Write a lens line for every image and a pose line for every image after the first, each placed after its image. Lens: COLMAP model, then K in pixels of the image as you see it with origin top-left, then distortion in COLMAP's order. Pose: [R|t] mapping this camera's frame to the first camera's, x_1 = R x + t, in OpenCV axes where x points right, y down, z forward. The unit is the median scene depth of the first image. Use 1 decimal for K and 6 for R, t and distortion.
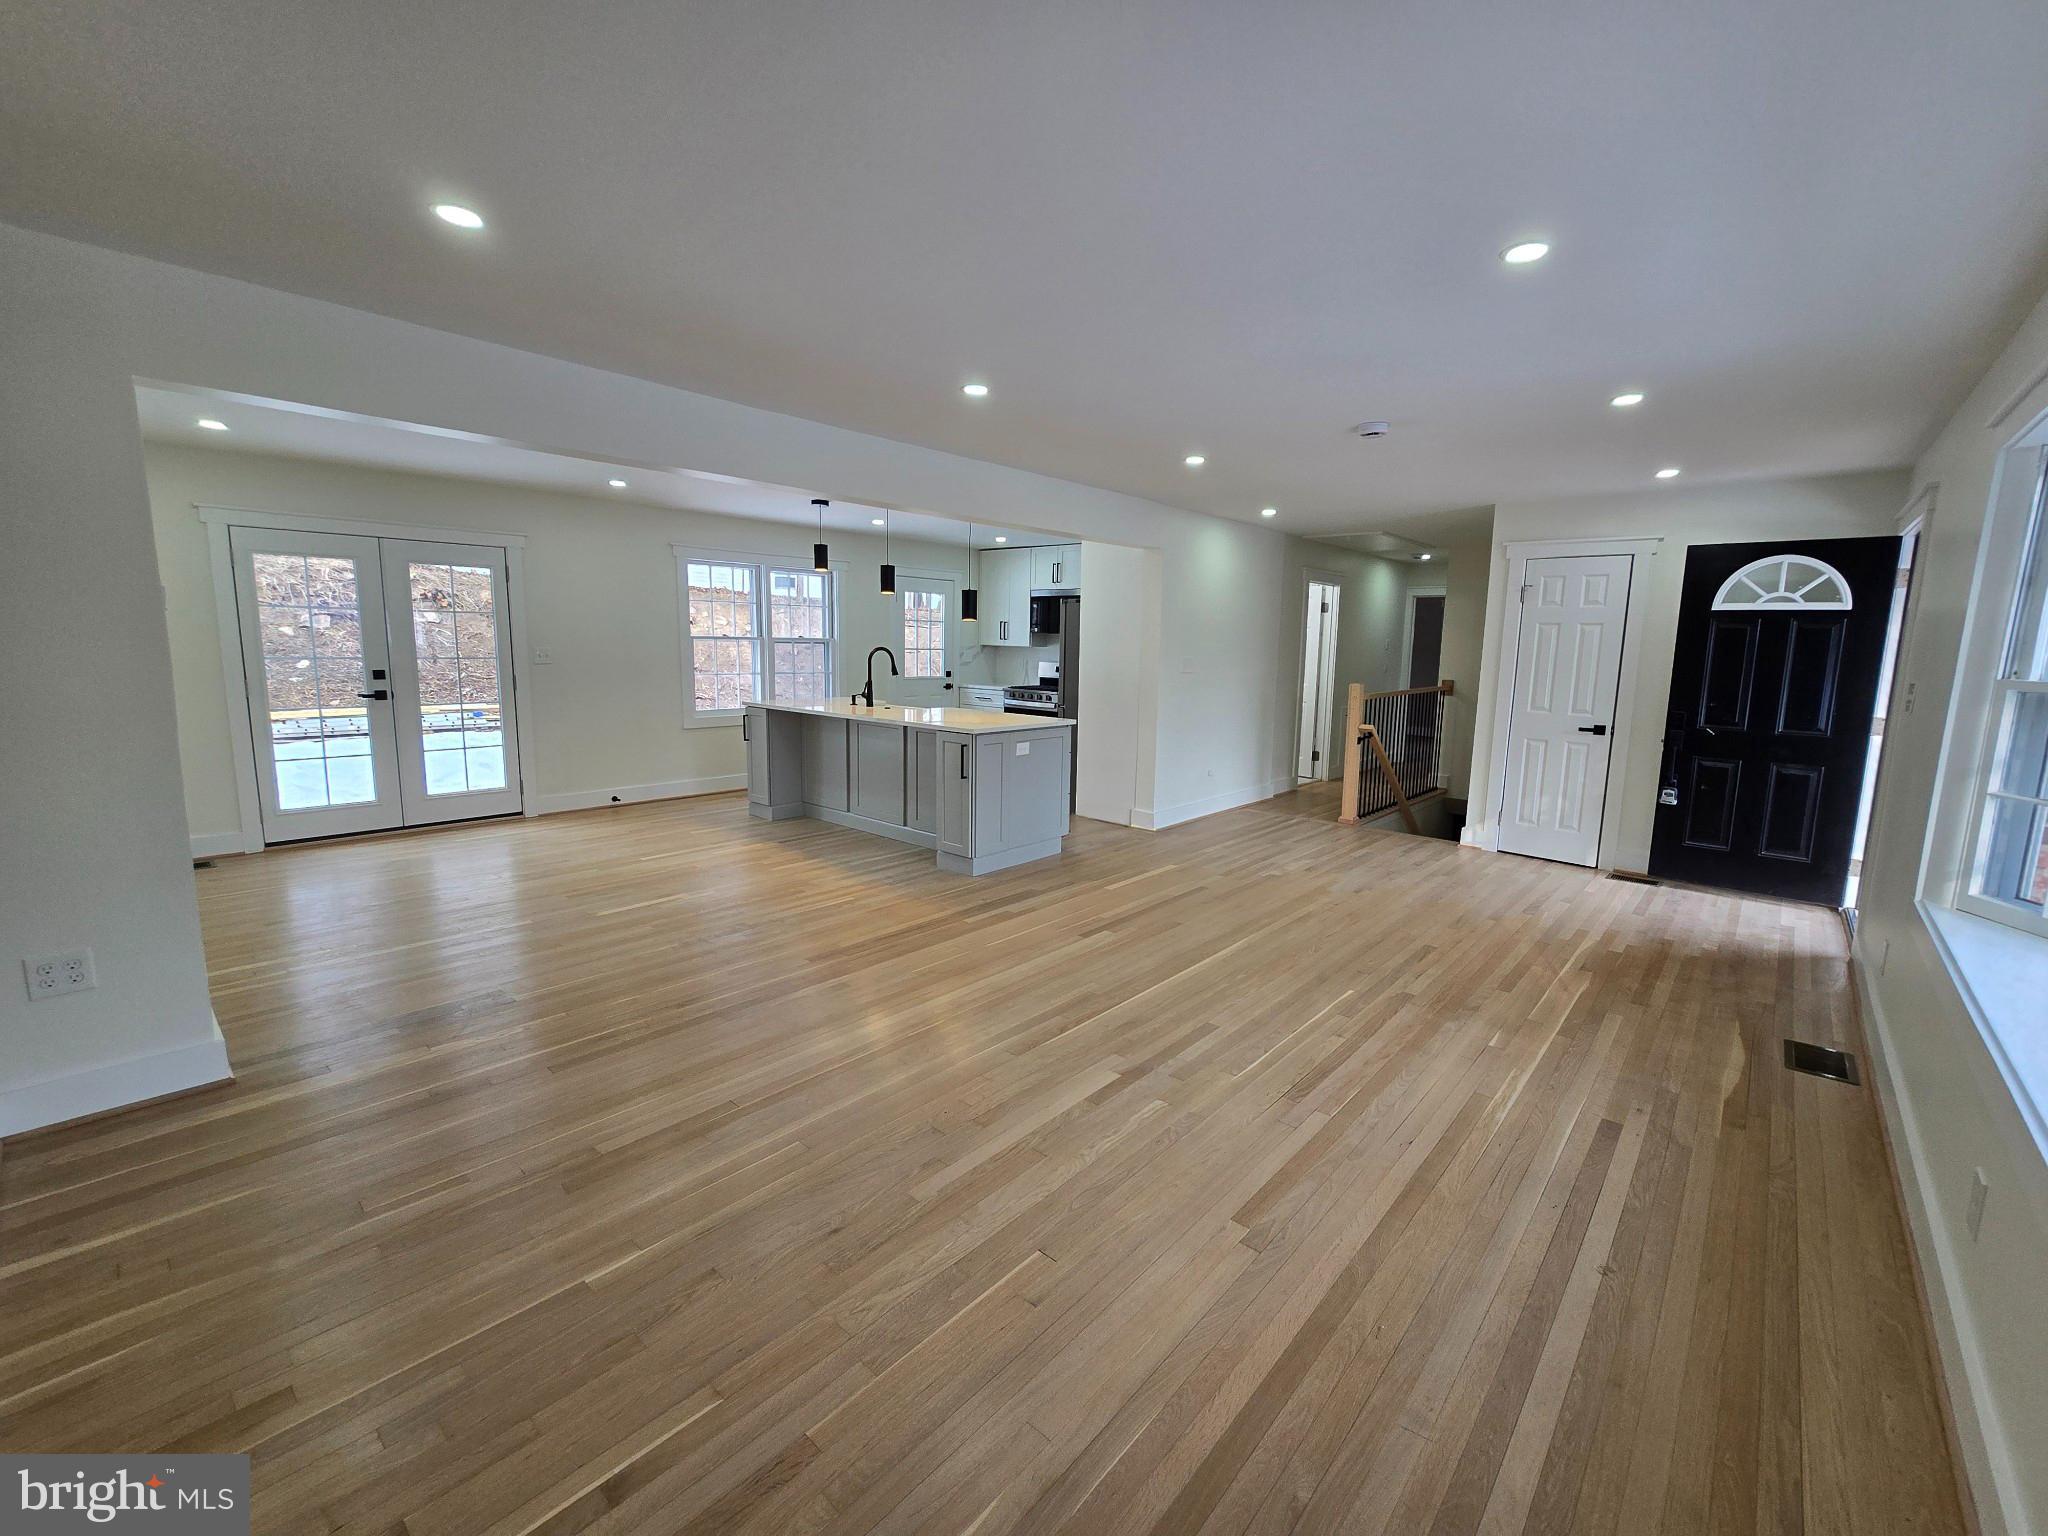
lens RADIAL K [[846.7, 0, 1024.0], [0, 846.7, 768.0], [0, 0, 1]] dist [-0.002439, 0.000510]
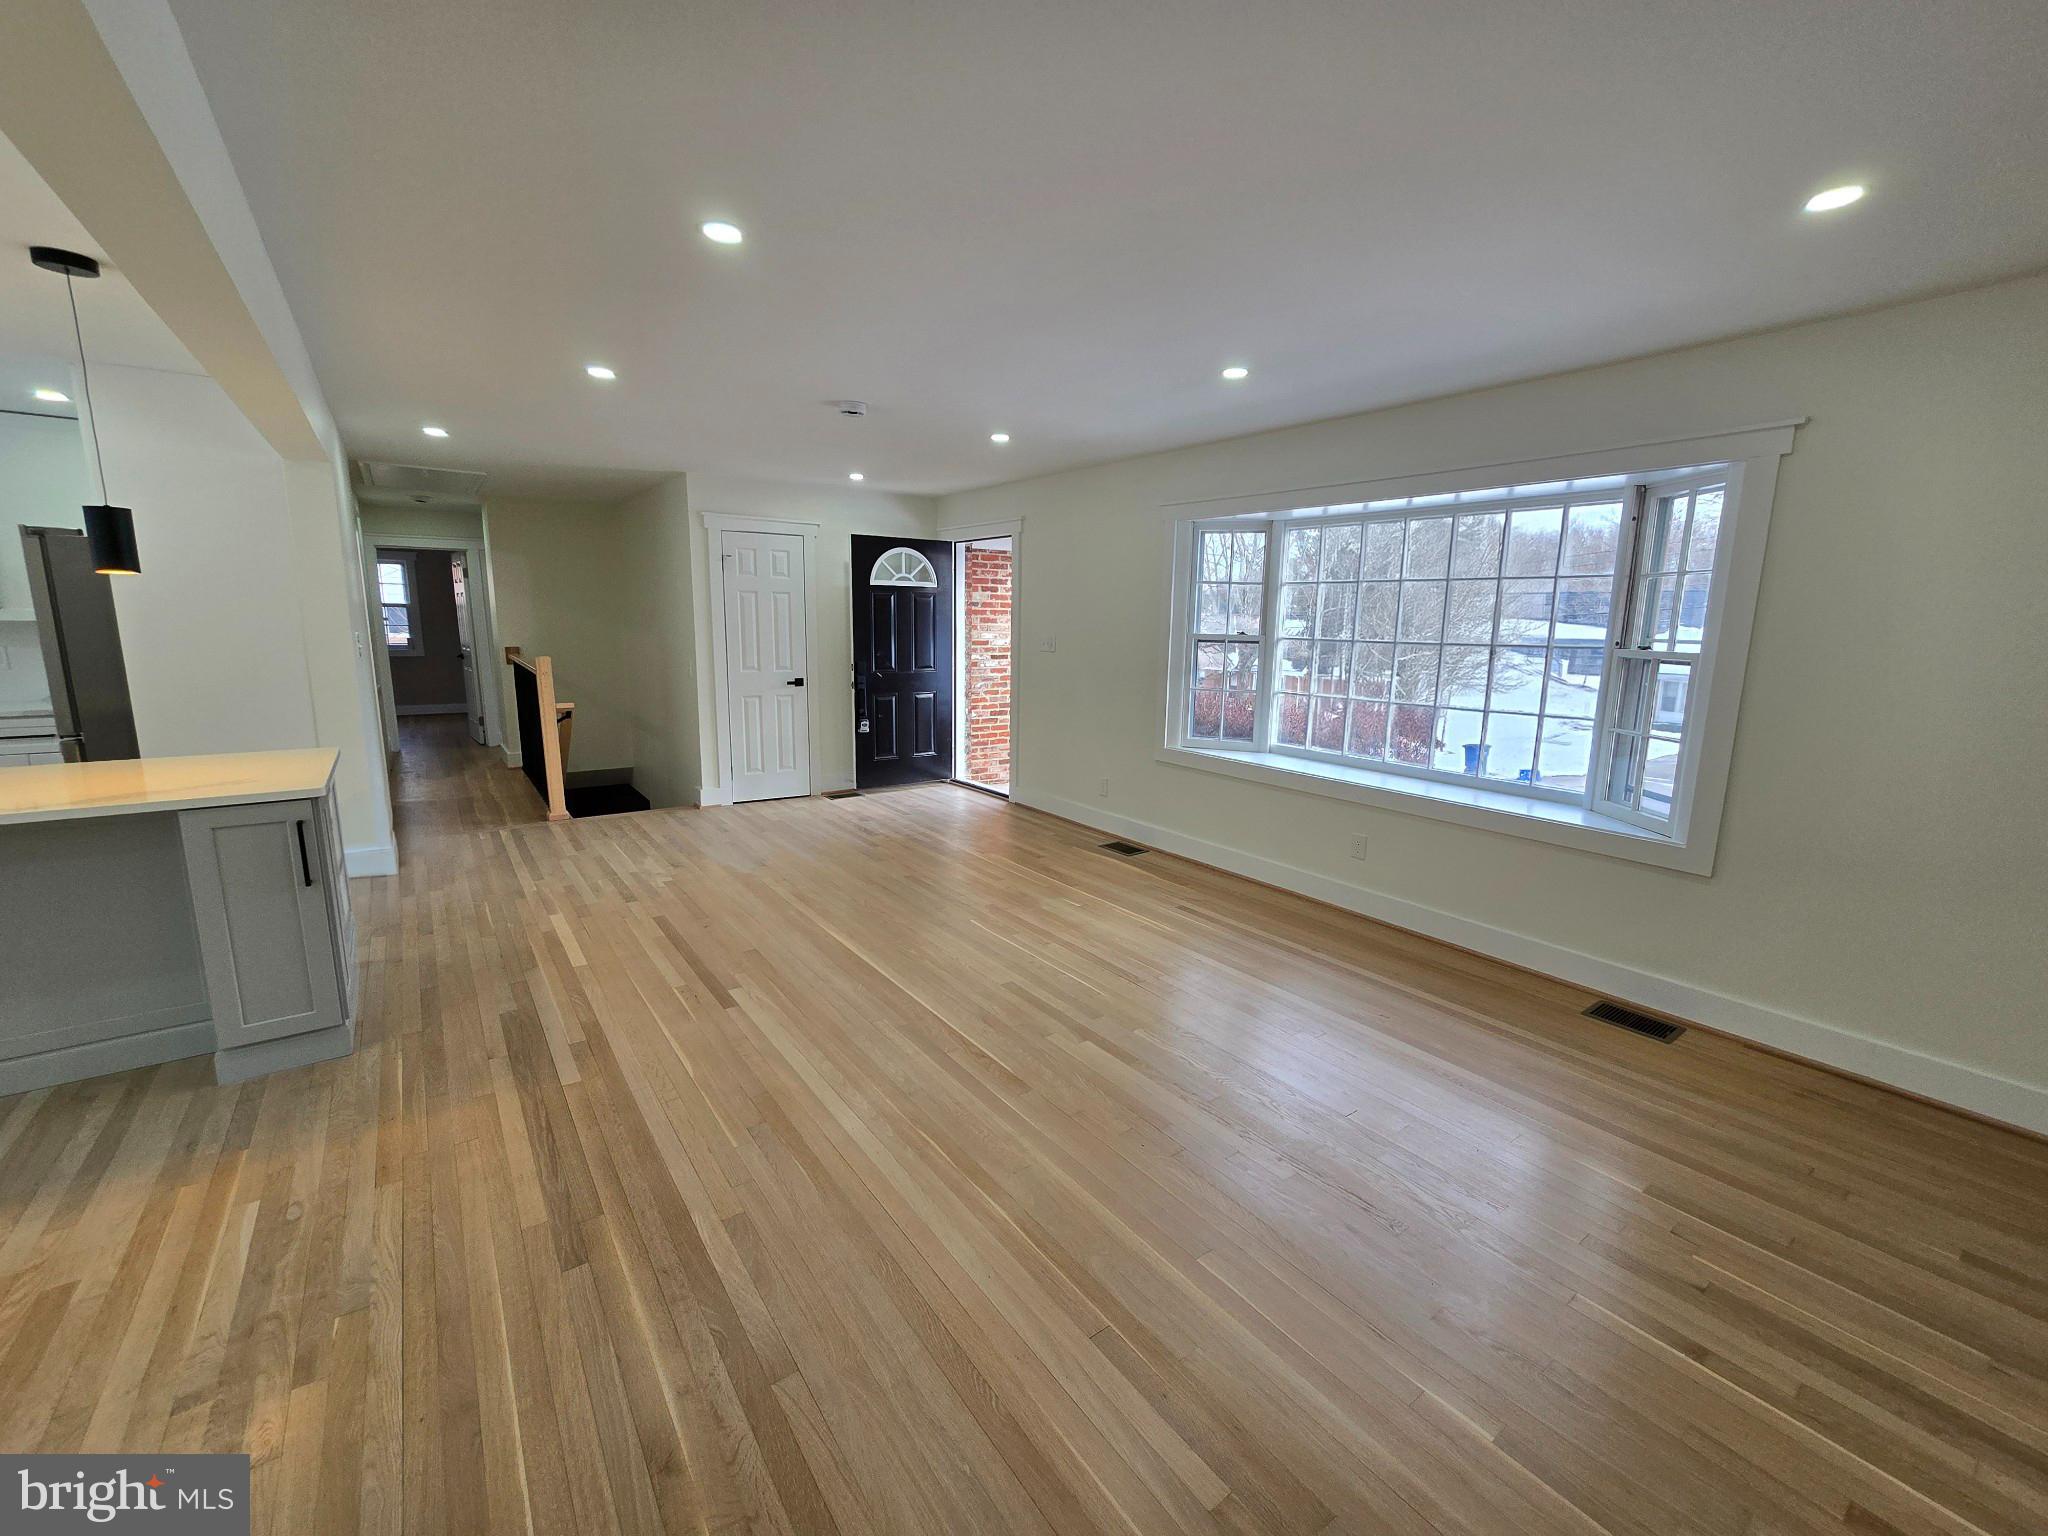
lens RADIAL K [[874.4, 0, 1024.0], [0, 874.4, 768.0], [0, 0, 1]] dist [-0.001406, 0.000158]
pose [[0.198328, -0.185522, 0.962418, -0.548939], [0.136703, 0.977561, 0.160271, -0.094114], [-0.970556, 0.099780, 0.219239, 0.503189]]
